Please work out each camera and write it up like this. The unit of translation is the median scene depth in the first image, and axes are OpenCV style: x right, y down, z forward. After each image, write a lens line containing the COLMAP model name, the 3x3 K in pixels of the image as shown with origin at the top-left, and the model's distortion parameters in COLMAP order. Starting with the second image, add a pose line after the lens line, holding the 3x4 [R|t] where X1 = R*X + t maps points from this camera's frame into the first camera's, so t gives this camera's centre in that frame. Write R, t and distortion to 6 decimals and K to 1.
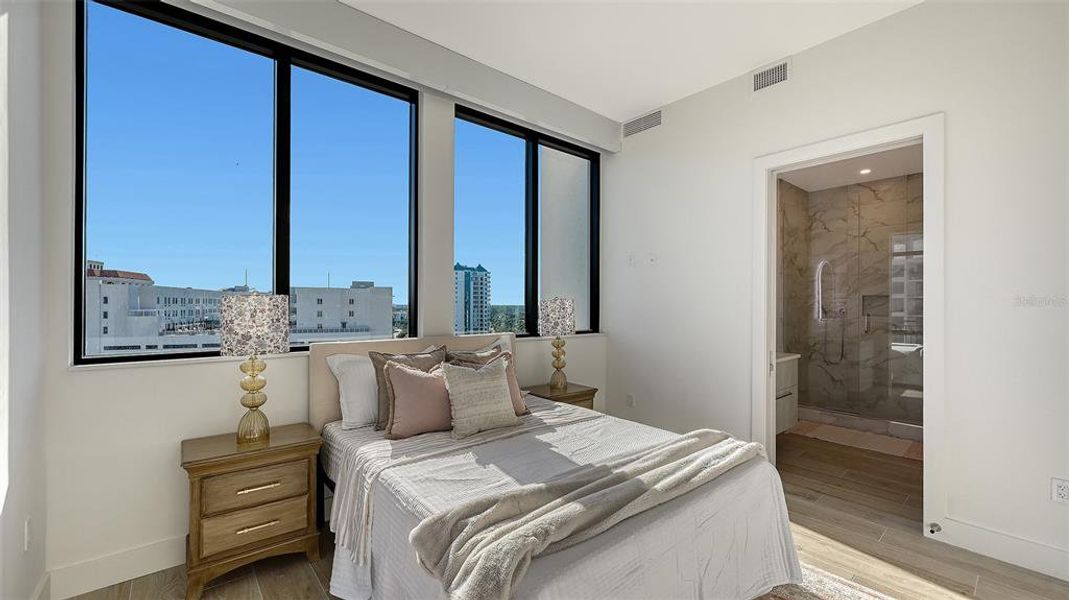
lens RADIAL K [[426.5, 0, 537.1], [0, 426.5, 300.5], [0, 0, 1]] dist [-0.003919, 0.001113]
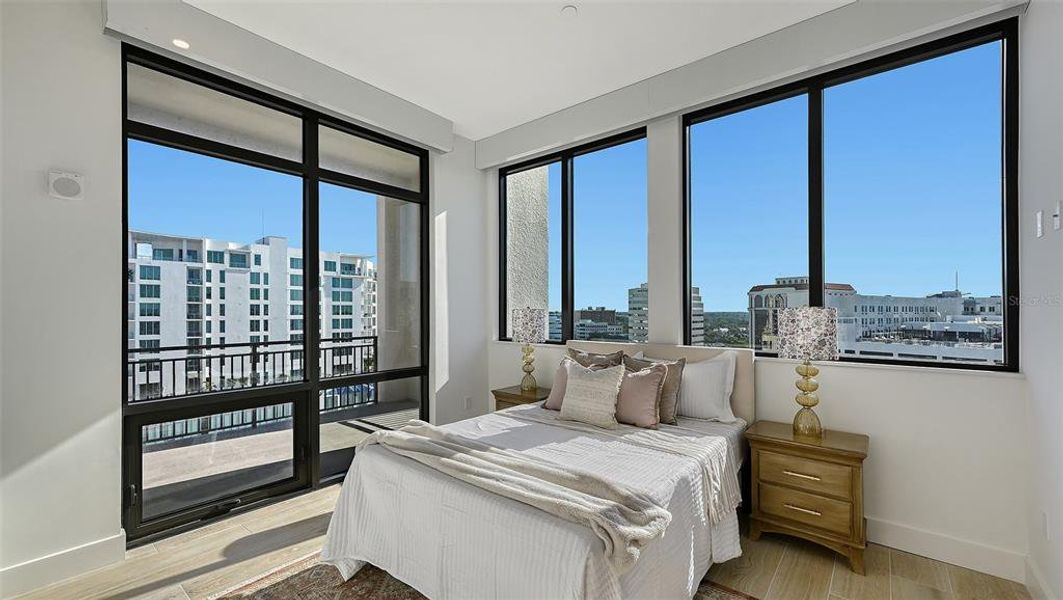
lens RADIAL K [[424.1, 0, 533.1], [0, 424.1, 304.0], [0, 0, 1]] dist [-0.003919, 0.001113]
pose [[0.183090, -0.019302, -0.982907, 0.659070], [0.008752, 0.999800, -0.018003, -0.001082], [0.983057, -0.005306, 0.183222, 0.427388]]
